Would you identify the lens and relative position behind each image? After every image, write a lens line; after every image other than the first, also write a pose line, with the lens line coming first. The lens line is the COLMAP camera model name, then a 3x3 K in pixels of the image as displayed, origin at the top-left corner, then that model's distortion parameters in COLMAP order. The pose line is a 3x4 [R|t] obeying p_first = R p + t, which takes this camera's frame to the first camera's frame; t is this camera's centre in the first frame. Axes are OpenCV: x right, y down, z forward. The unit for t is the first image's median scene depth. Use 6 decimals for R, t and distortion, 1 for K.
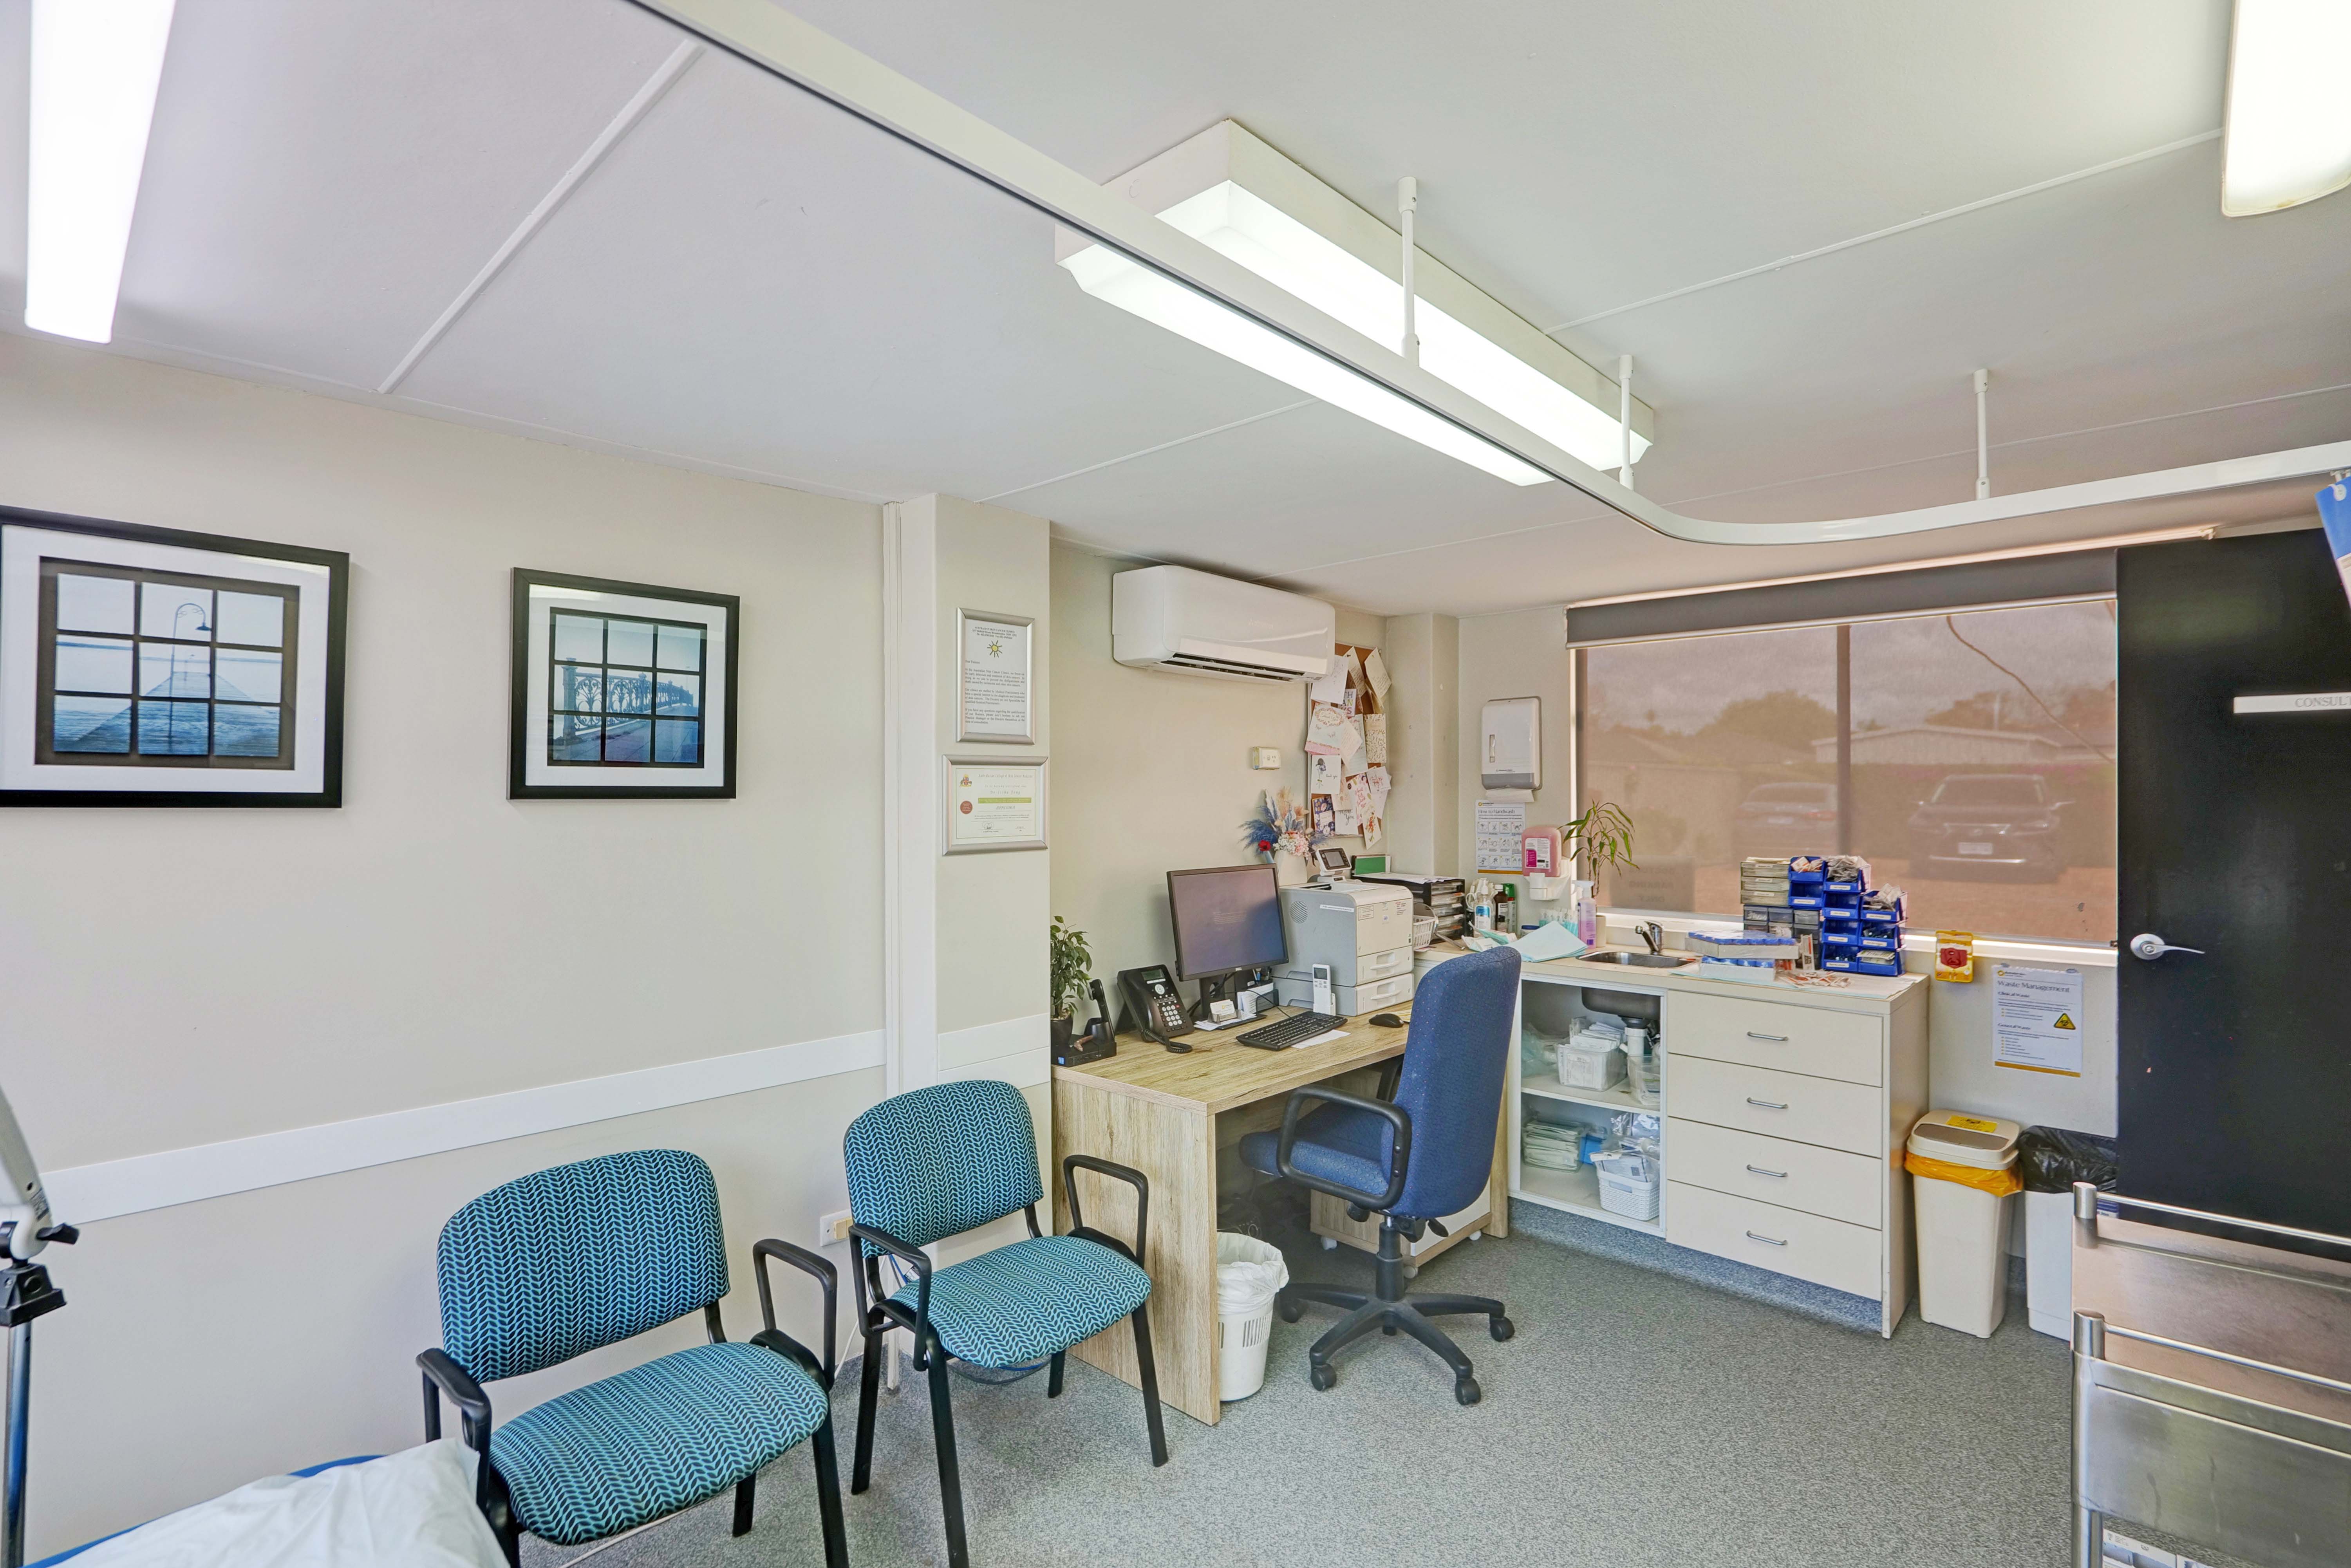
lens RADIAL K [[1102.5, 0, 1180.3], [0, 1102.5, 787.8], [0, 0, 1]] dist [-0.014923, 0.008506]
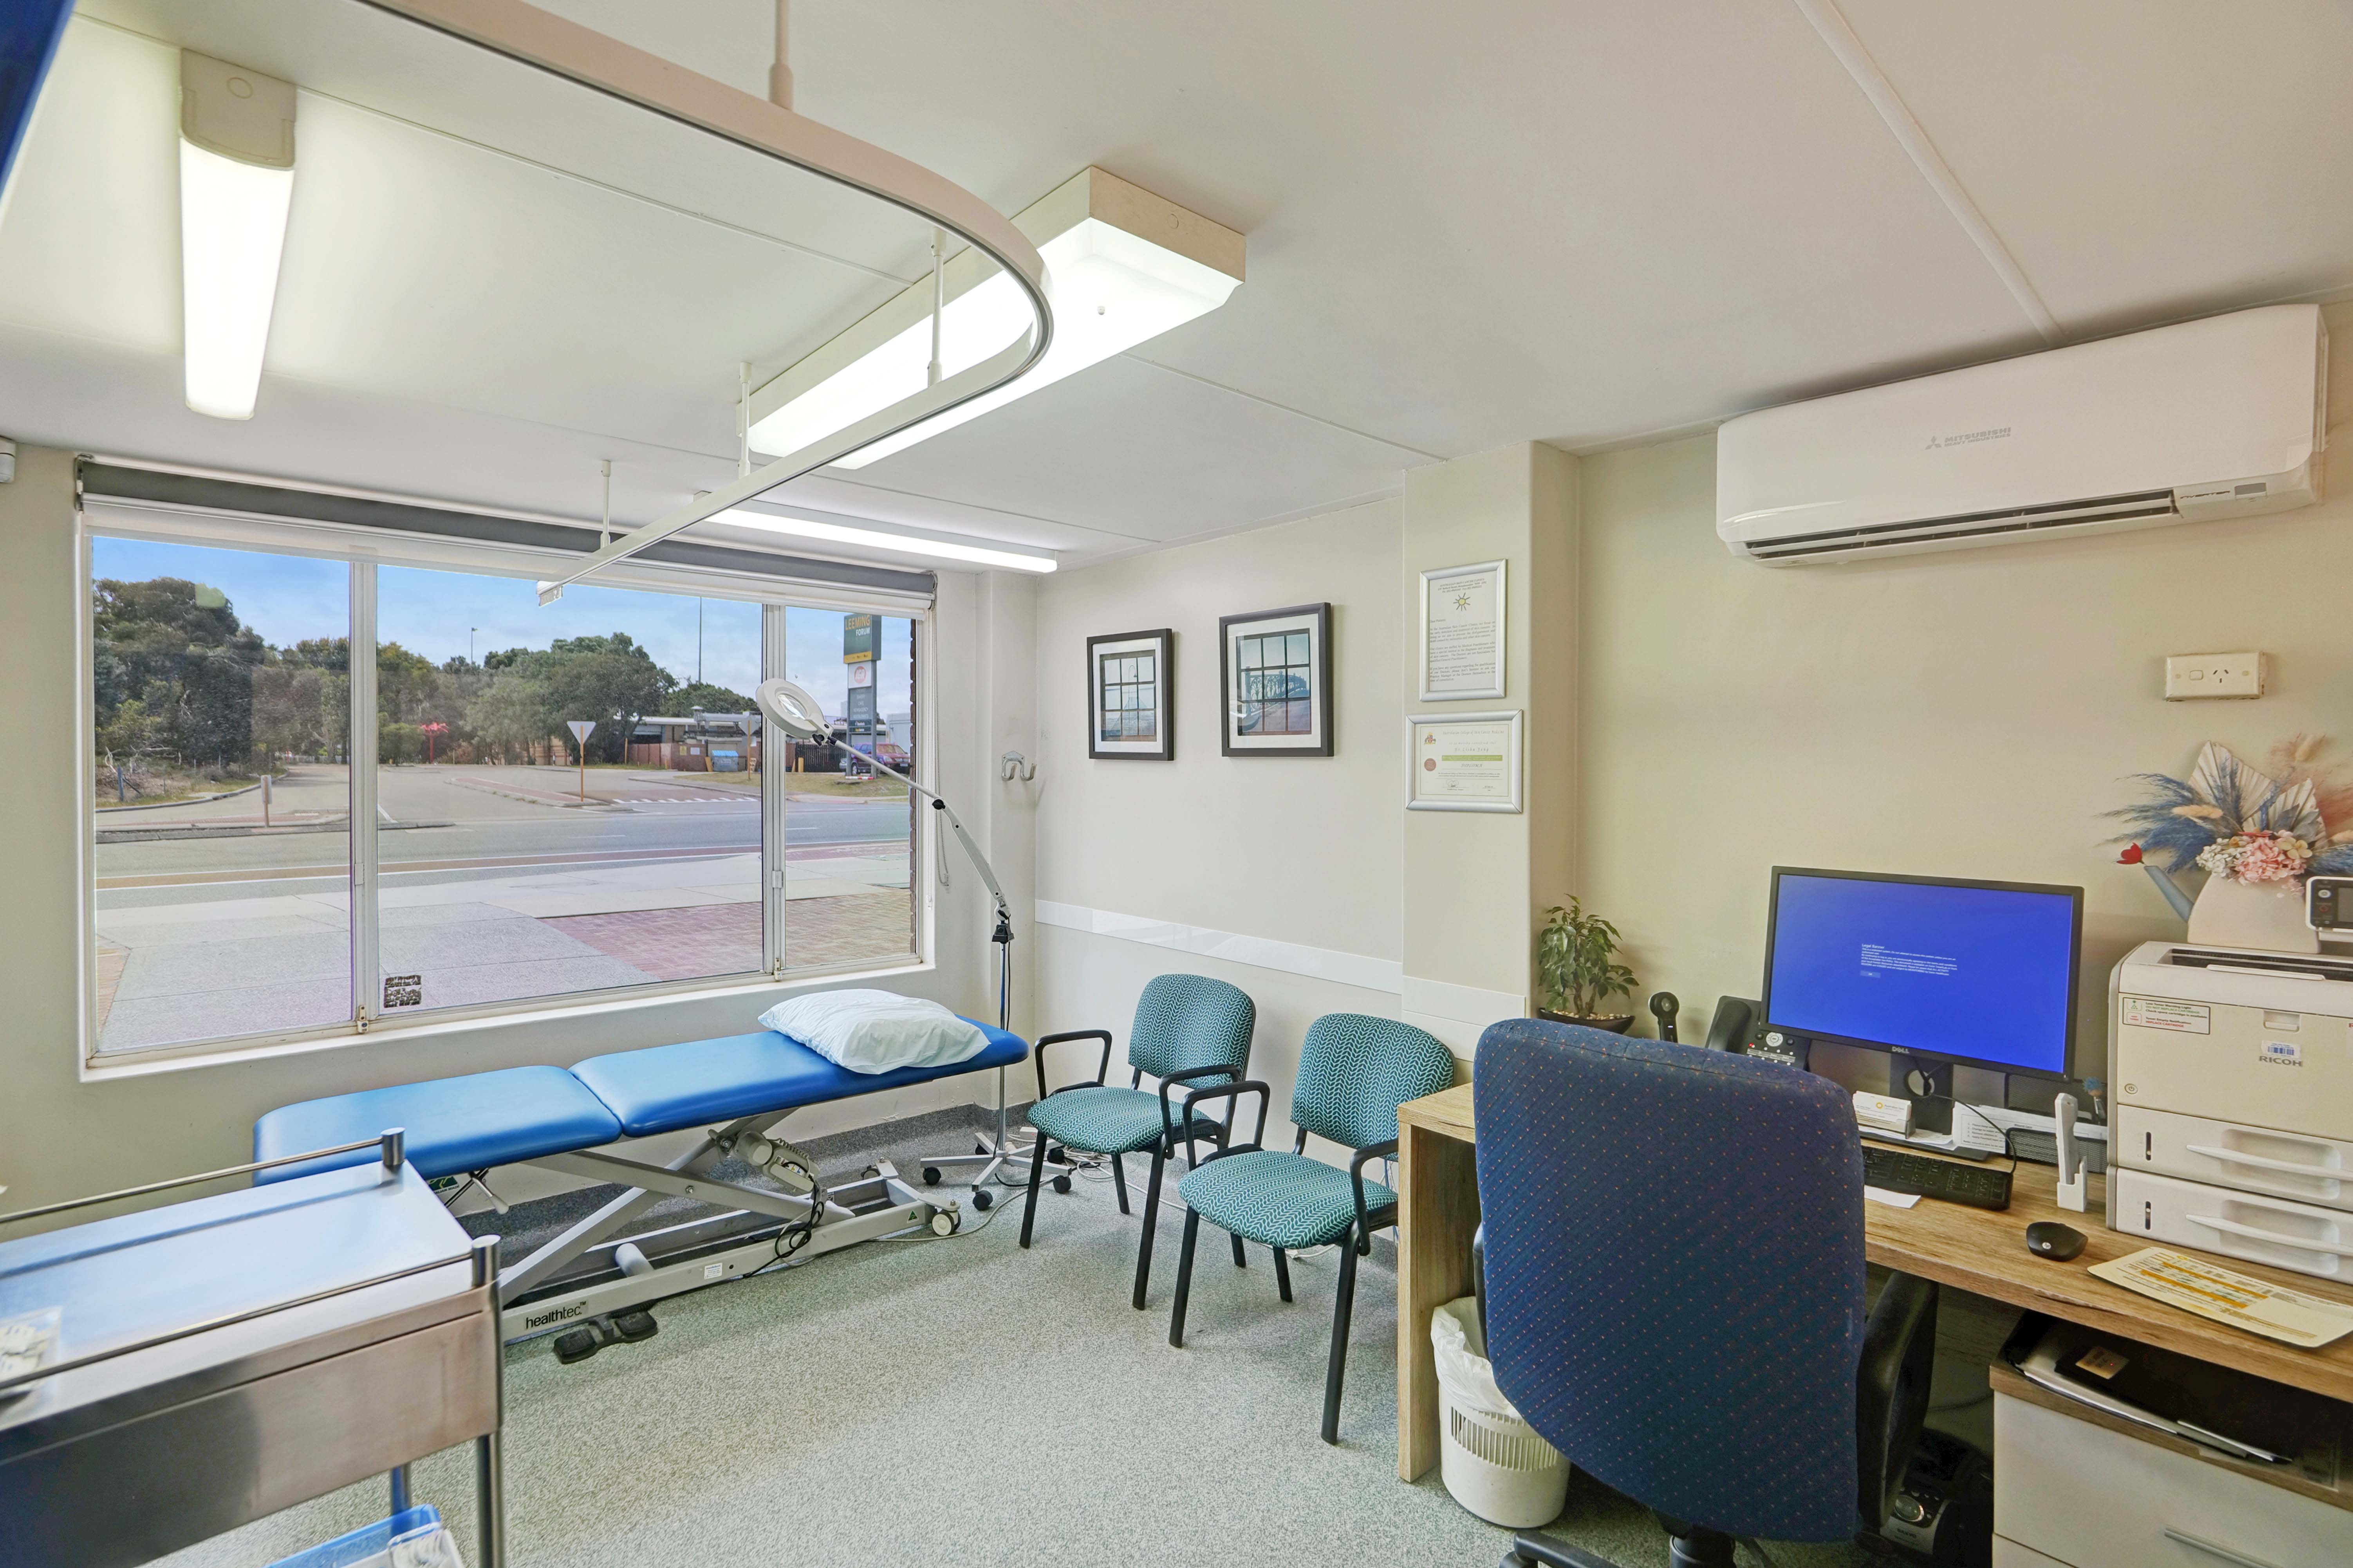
lens RADIAL K [[1103.4, 0, 1181.3], [0, 1103.4, 787.8], [0, 0, 1]] dist [-0.014923, 0.008506]
pose [[-0.078047, 0.017116, -0.996803, 0.965010], [-0.006815, 0.999820, 0.017702, 0.026117], [0.996926, 0.008175, -0.077917, 0.972254]]
